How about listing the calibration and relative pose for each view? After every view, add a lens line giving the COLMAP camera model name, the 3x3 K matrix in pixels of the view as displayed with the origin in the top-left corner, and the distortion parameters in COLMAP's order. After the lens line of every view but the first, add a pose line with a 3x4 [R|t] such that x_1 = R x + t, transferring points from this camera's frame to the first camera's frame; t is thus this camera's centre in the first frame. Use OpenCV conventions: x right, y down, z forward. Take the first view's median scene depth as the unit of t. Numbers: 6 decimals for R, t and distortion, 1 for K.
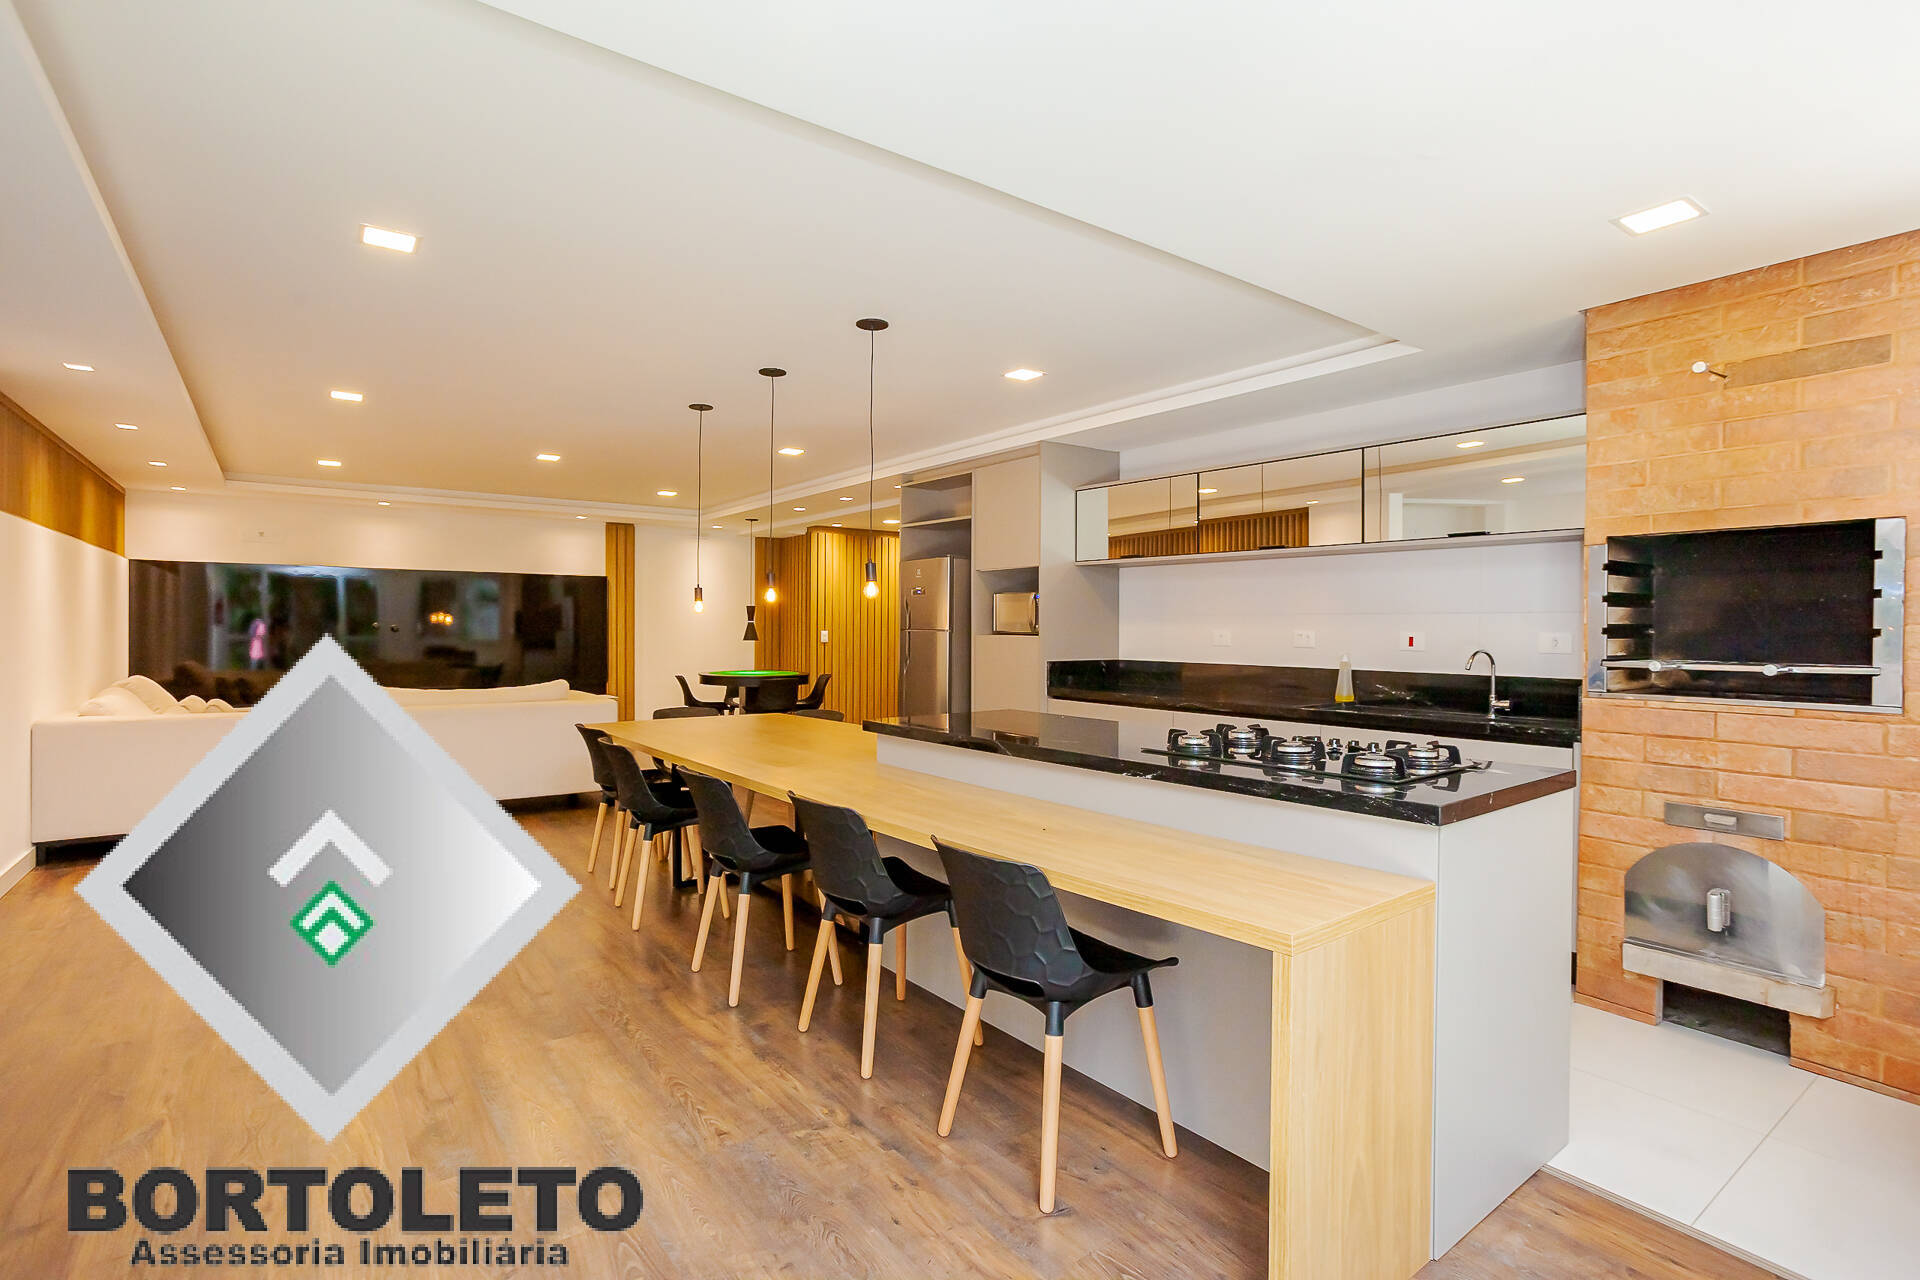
lens RADIAL K [[933.9, 0, 961.7], [0, 933.9, 634.1], [0, 0, 1]] dist [-0.004352, -0.000001]
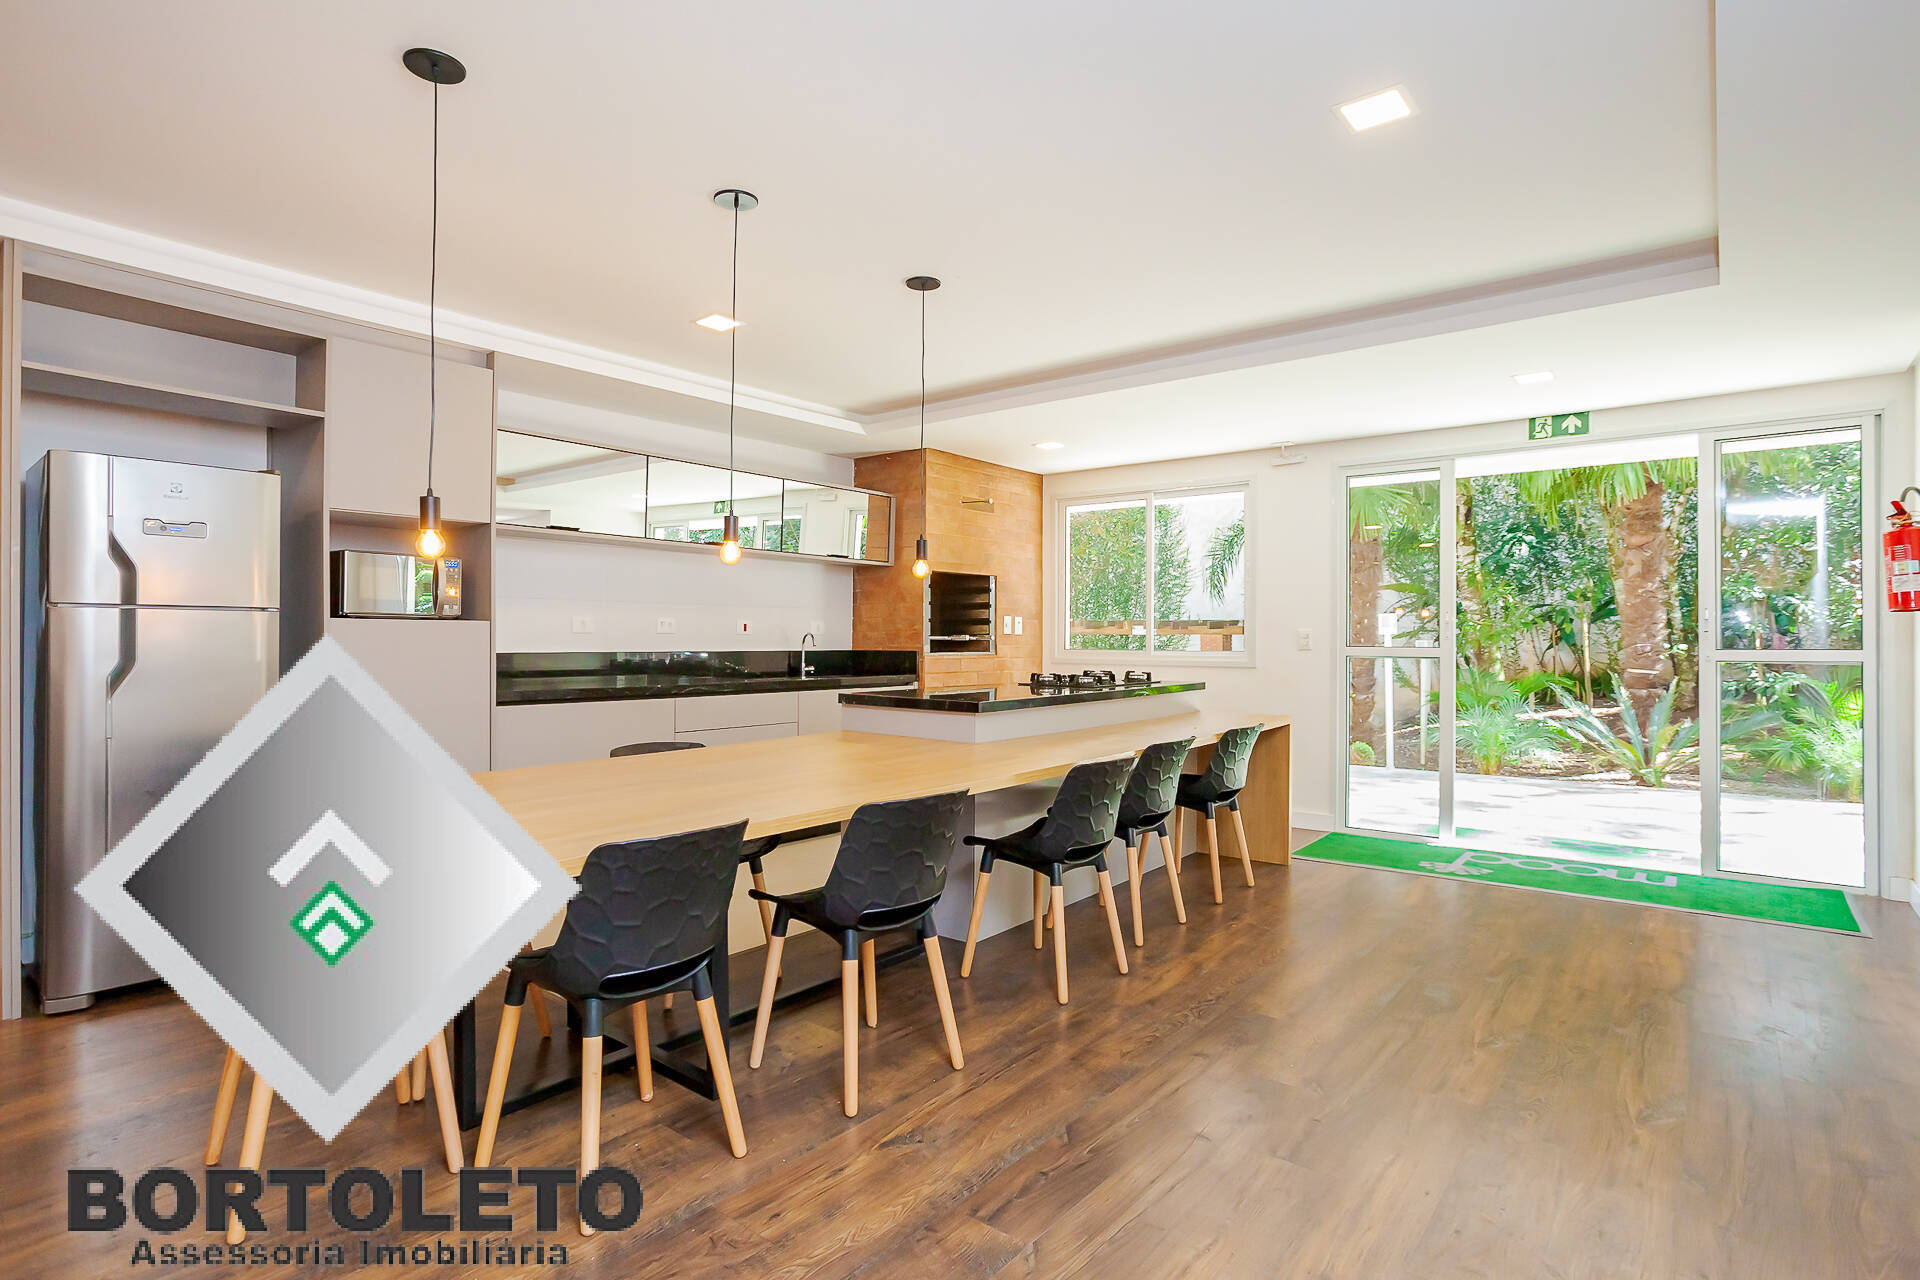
lens RADIAL K [[958.6, 0, 955.1], [0, 958.6, 636.0], [0, 0, 1]] dist [-0.001759, -0.000061]
pose [[-0.240629, -0.005211, 0.970603, -0.978697], [0.002371, 0.999979, 0.005957, 0.013487], [-0.970614, 0.003735, -0.240612, 1.141075]]
